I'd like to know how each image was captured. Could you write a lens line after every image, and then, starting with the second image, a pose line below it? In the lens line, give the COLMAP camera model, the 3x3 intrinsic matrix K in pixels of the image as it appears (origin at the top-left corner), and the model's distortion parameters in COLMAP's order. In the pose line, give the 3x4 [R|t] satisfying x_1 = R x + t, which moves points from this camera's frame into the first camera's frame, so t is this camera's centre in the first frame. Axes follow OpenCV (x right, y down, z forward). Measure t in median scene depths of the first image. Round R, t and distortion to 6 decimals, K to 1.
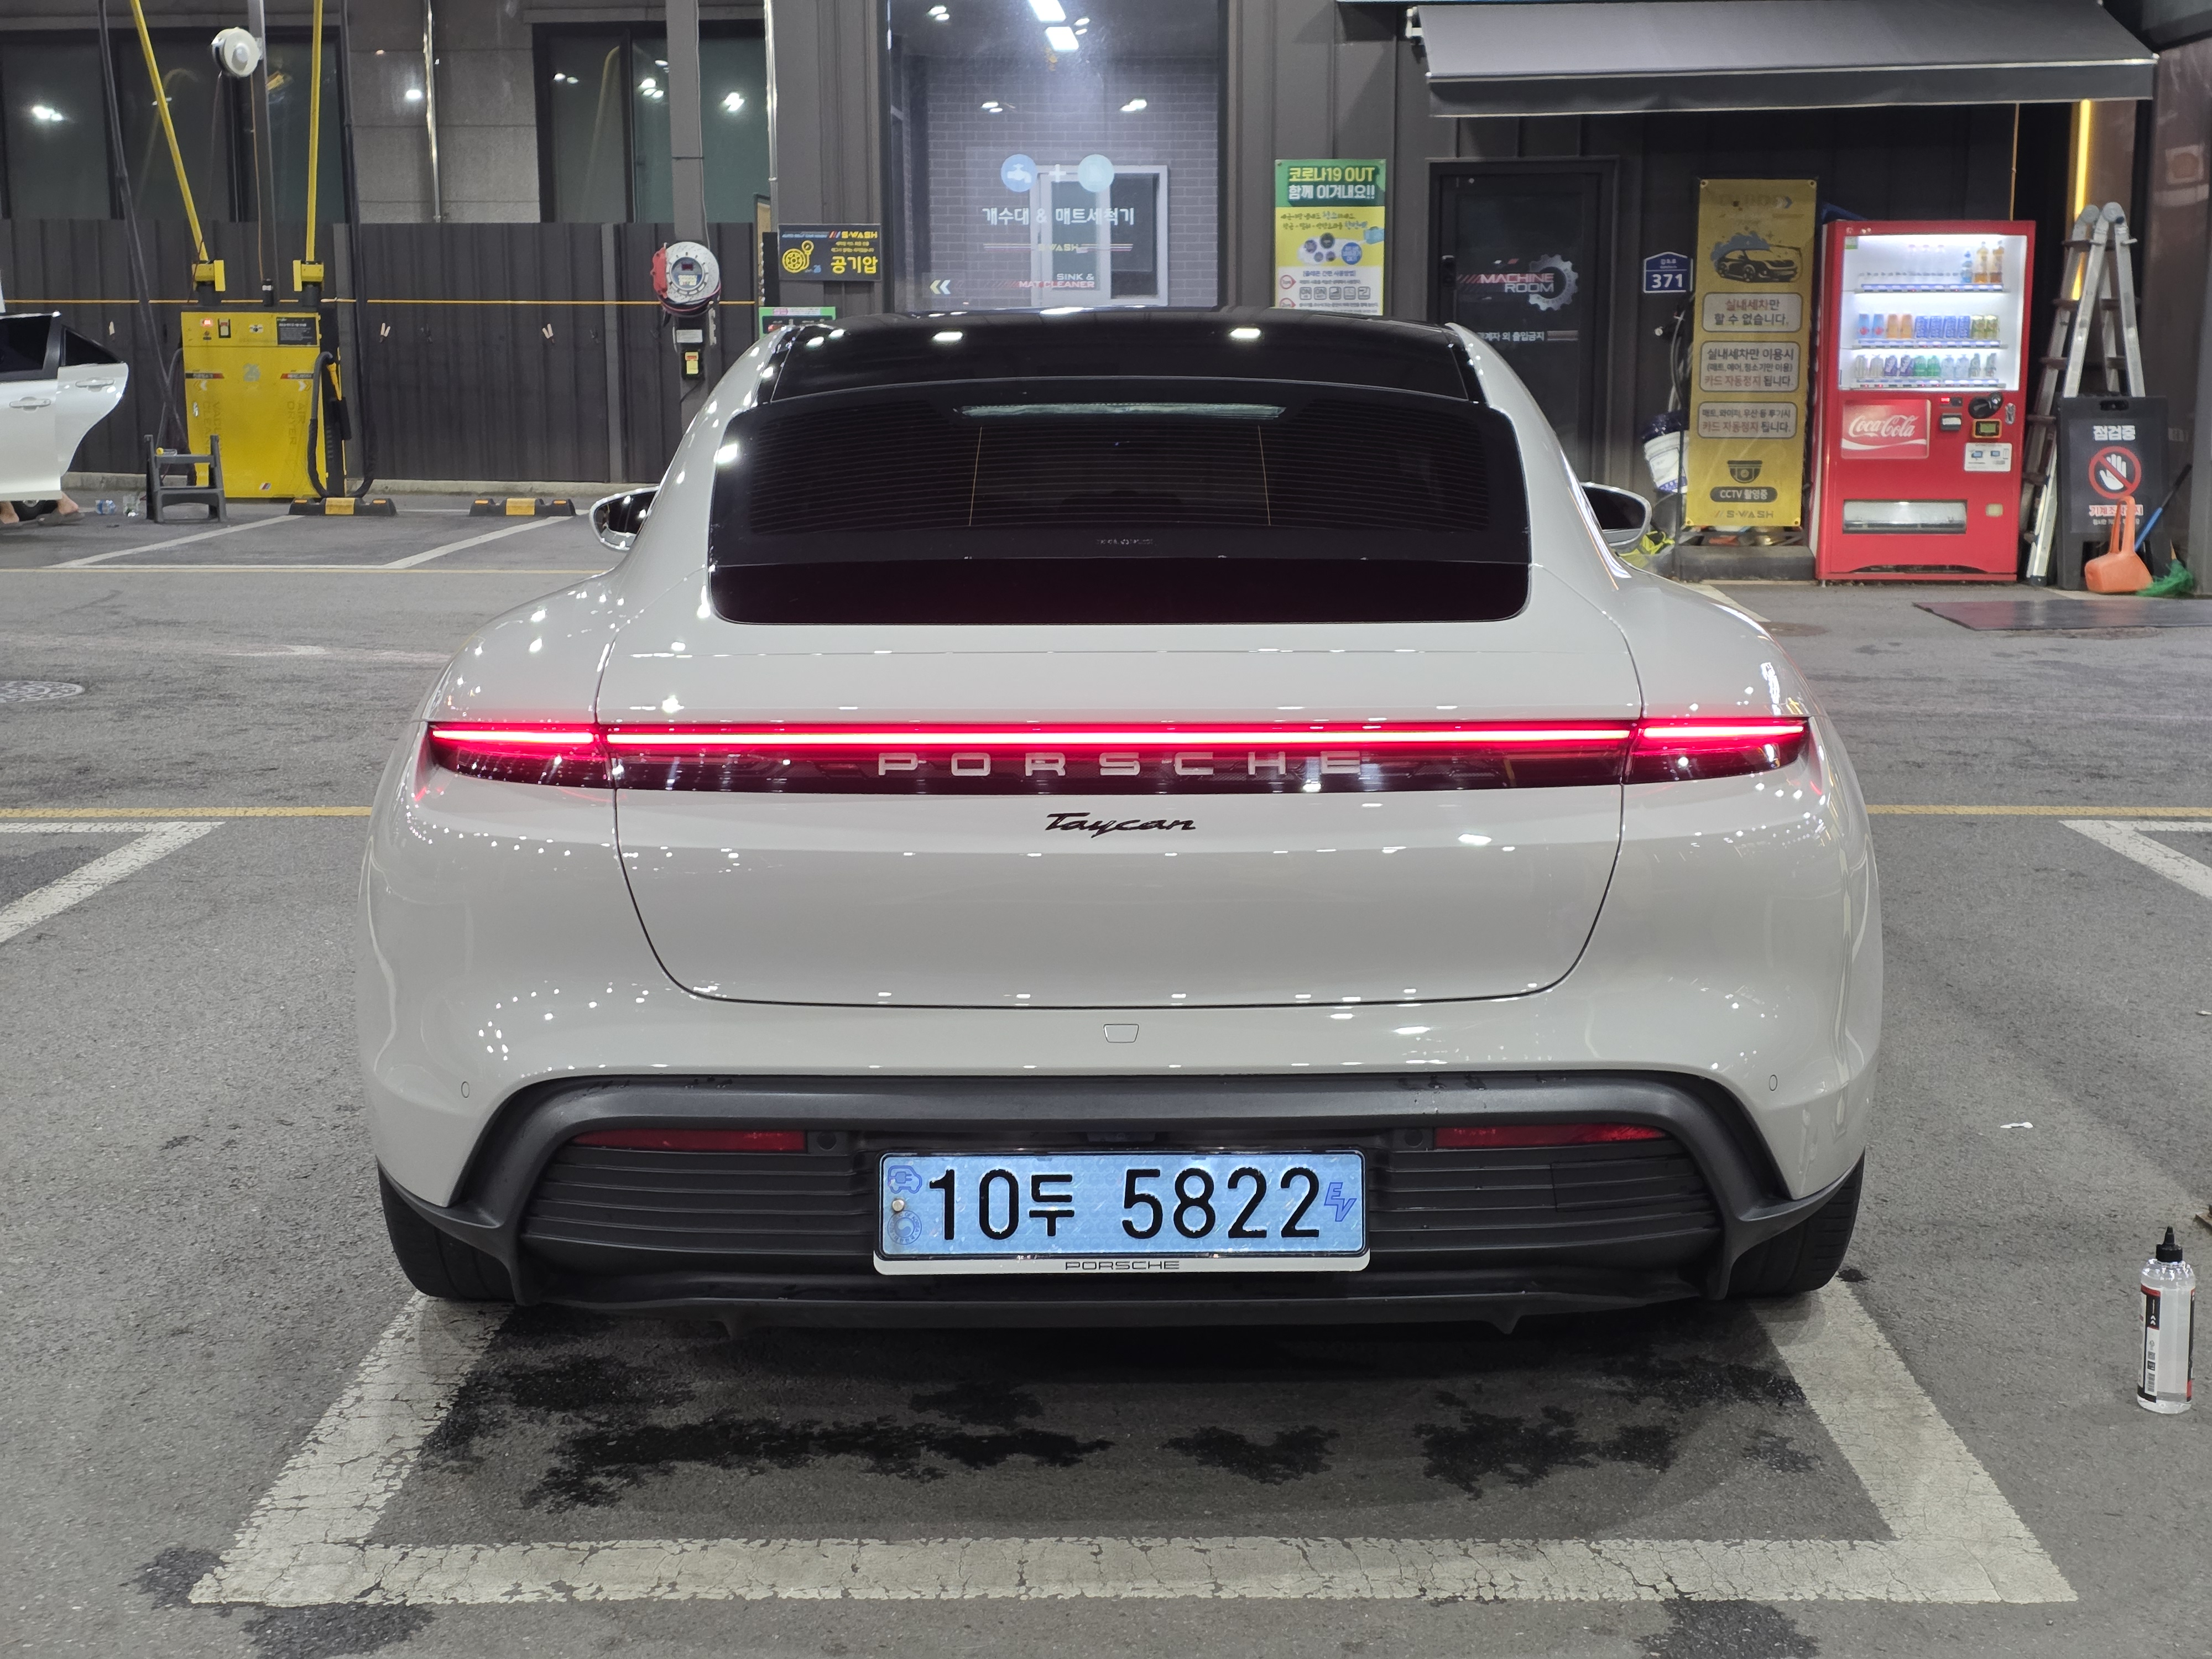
lens RADIAL K [[2979.2, 0, 1106.0], [0, 2979.2, 829.5], [0, 0, 1]] dist [0.122679, -0.000550]
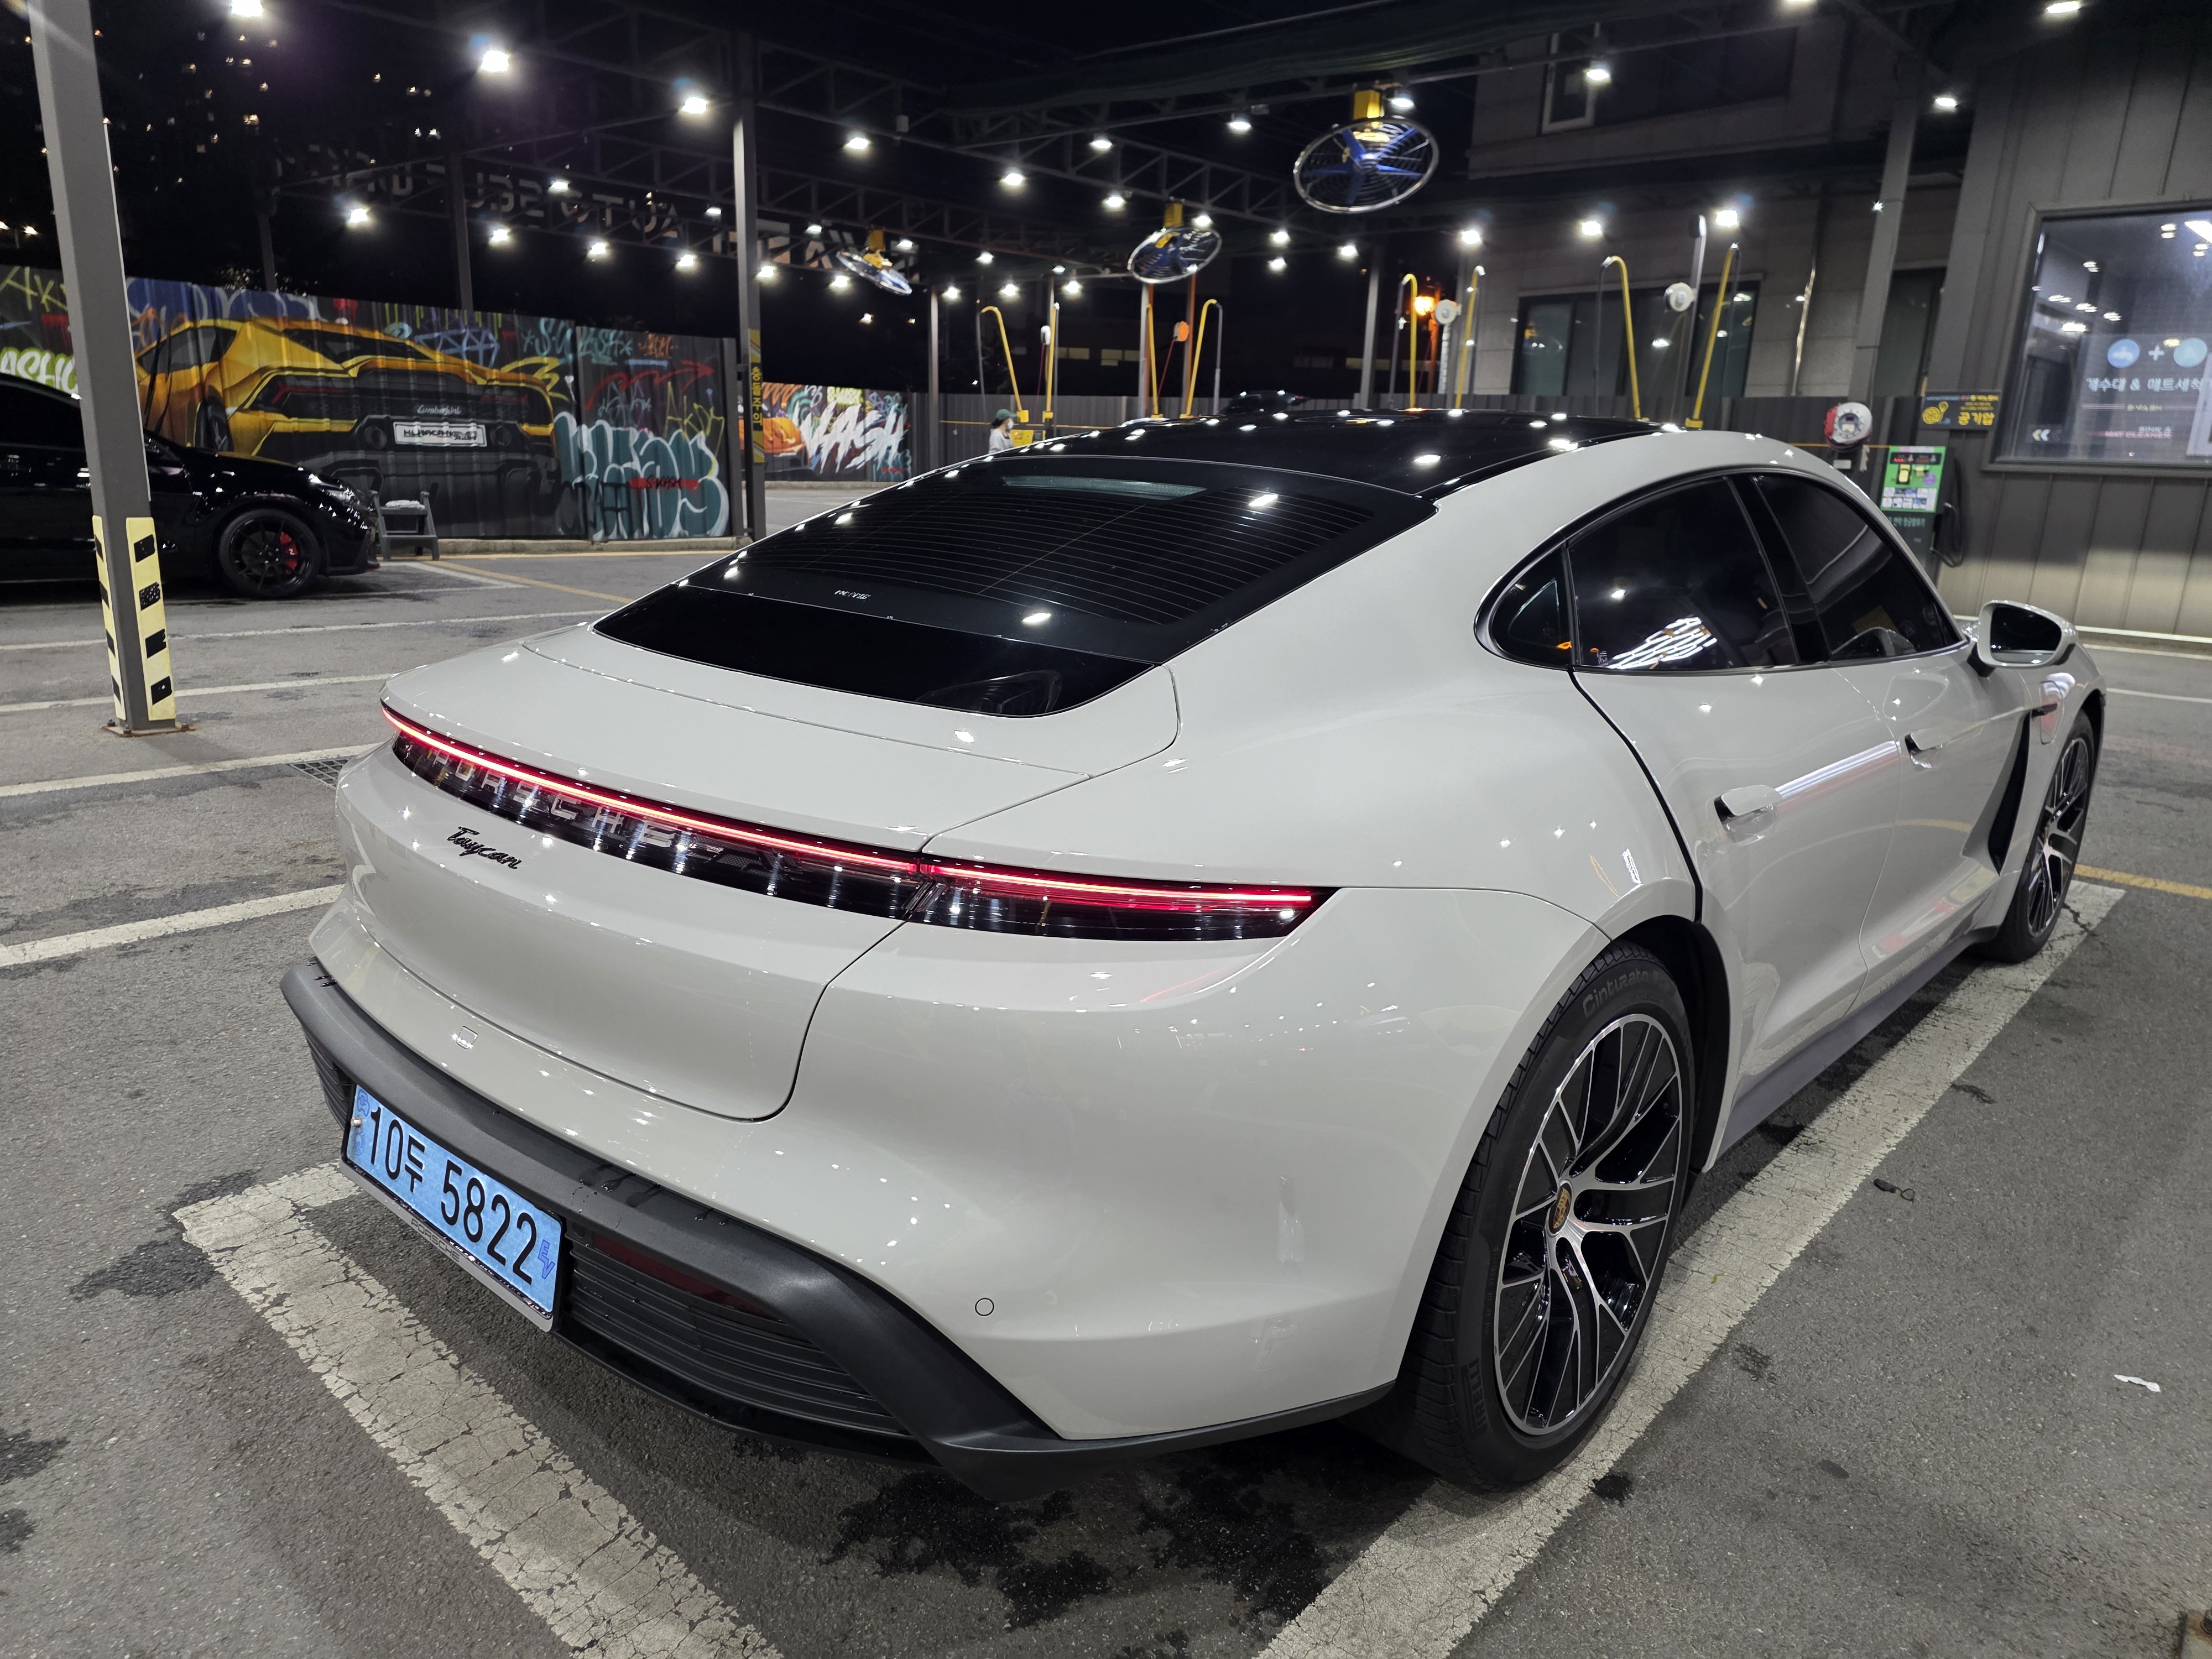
lens RADIAL K [[1473.5, 0, 1104.1], [0, 1473.5, 855.9], [0, 0, 1]] dist [0.026990, -0.004145]
pose [[0.739541, 0.210245, -0.639434, 0.412392], [-0.148564, 0.977524, 0.149586, -0.090598], [0.656512, -0.015628, 0.754154, 0.606110]]
